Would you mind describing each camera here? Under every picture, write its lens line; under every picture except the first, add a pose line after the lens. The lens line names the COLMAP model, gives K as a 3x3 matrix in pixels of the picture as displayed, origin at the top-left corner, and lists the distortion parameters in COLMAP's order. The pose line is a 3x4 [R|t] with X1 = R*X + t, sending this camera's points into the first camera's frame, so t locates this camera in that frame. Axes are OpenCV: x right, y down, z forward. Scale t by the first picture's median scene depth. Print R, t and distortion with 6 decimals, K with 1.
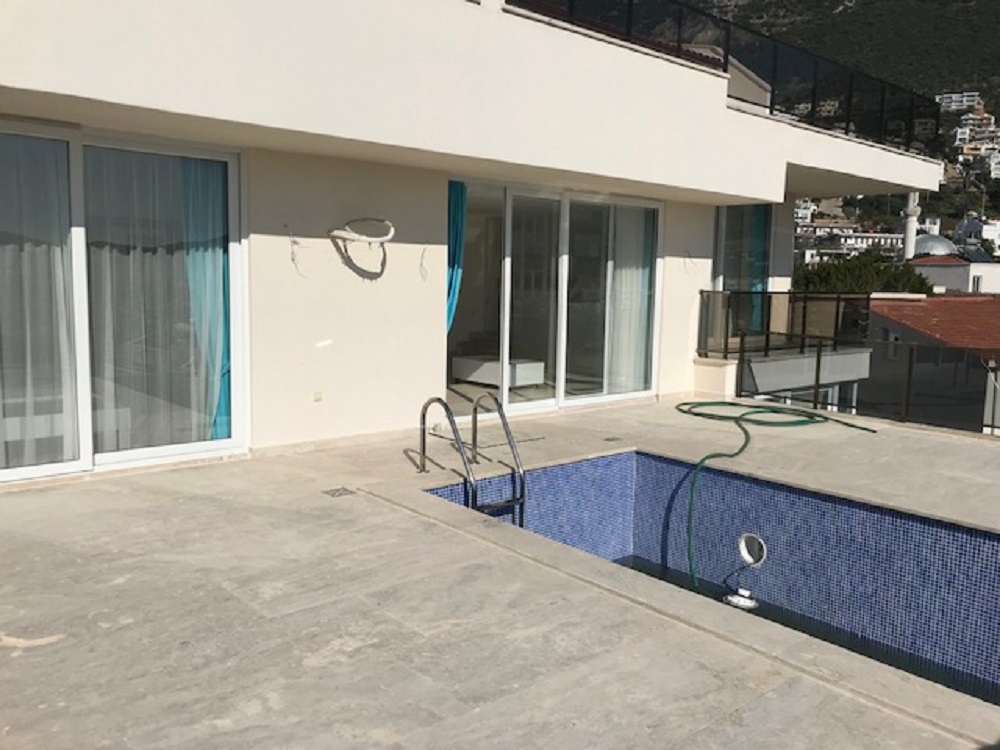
lens RADIAL K [[806.9, 0, 500.0], [0, 806.9, 375.0], [0, 0, 1]] dist [0.007952, -0.004908]
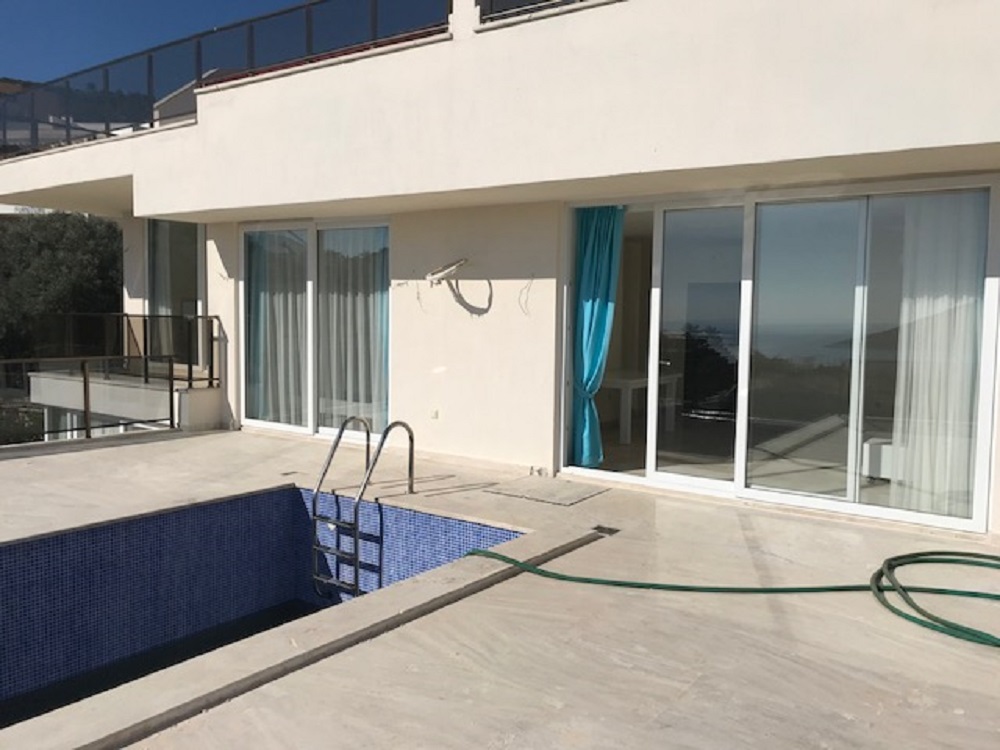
lens RADIAL K [[809.9, 0, 500.0], [0, 809.9, 375.0], [0, 0, 1]] dist [-0.003981, -0.007708]
pose [[0.239056, 0.061350, -0.969066, 1.416775], [-0.129223, 0.991135, 0.030869, -0.121747], [0.962369, 0.117846, 0.244865, 1.236712]]
